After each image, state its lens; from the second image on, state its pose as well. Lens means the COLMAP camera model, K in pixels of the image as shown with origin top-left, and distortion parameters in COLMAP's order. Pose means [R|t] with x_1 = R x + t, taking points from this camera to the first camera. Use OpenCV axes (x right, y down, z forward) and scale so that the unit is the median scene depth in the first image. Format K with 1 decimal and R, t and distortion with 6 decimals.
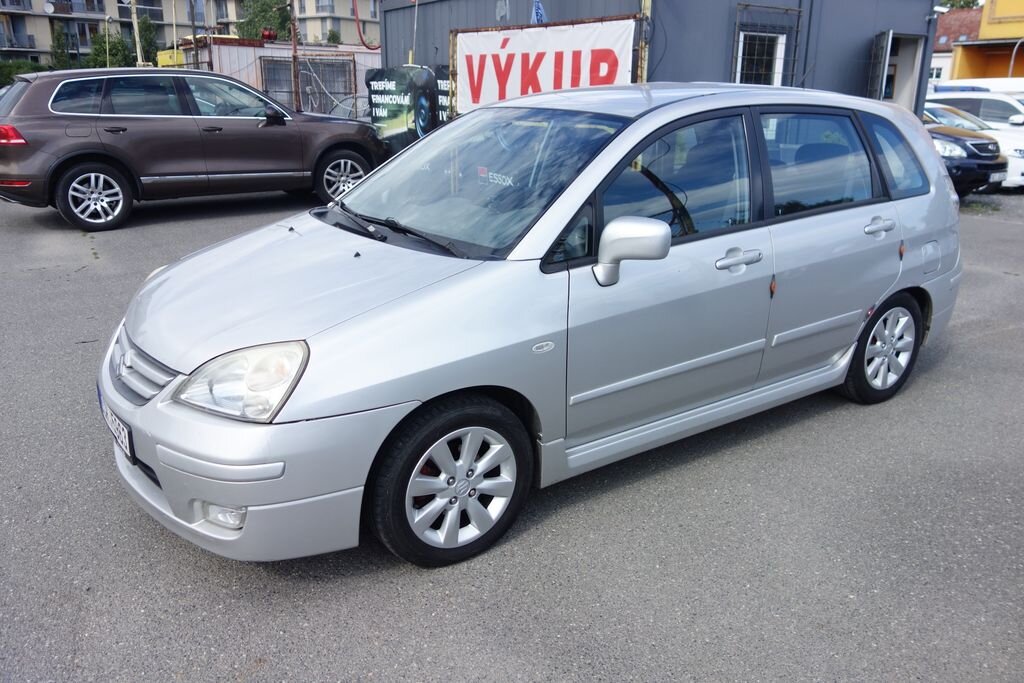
lens RADIAL K [[814.1, 0, 506.4], [0, 814.1, 343.0], [0, 0, 1]] dist [0.006858, -0.004394]
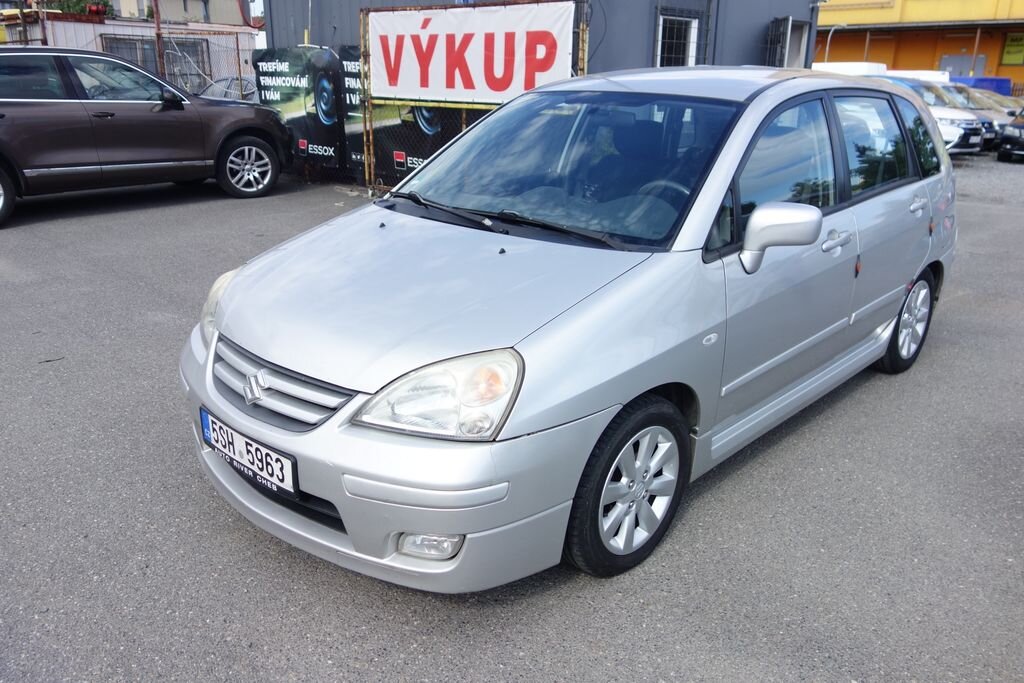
lens RADIAL K [[814.1, 0, 514.4], [0, 814.1, 344.3], [0, 0, 1]] dist [0.006858, -0.004394]
pose [[0.980685, -0.059146, 0.186439, -0.107632], [0.055167, 0.998126, 0.026463, -0.008184], [-0.187655, -0.015667, 0.982110, 0.025653]]
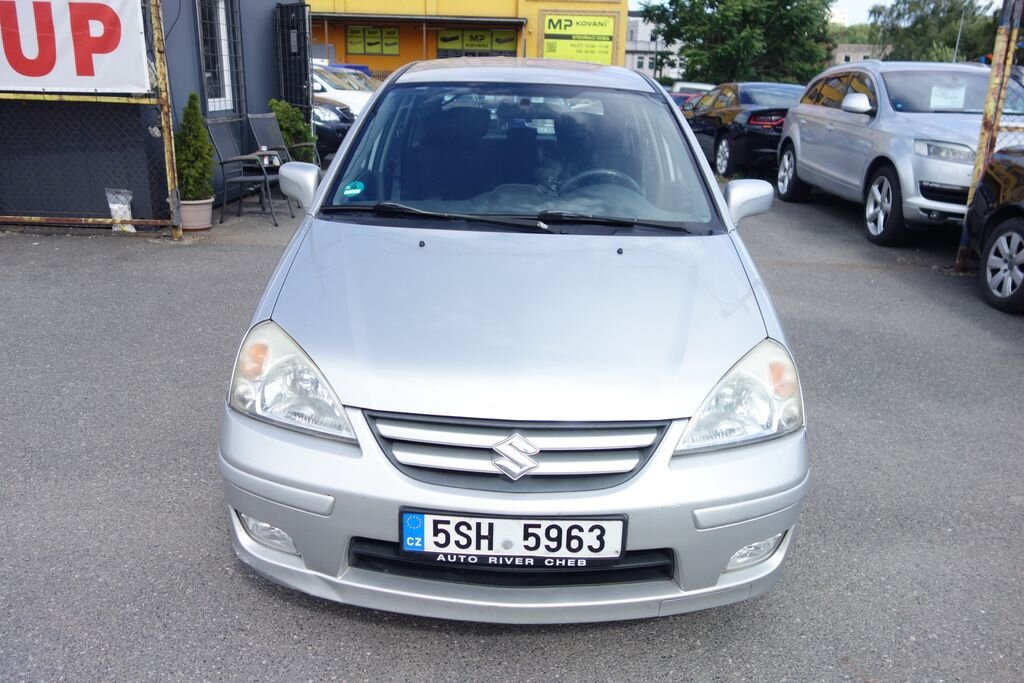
lens RADIAL K [[814.1, 0, 503.9], [0, 814.1, 348.6], [0, 0, 1]] dist [0.006858, -0.004394]
pose [[0.591538, -0.253103, 0.765520, -0.299910], [0.218843, 0.964210, 0.149689, -0.051688], [-0.776009, 0.078982, 0.625757, 0.170035]]
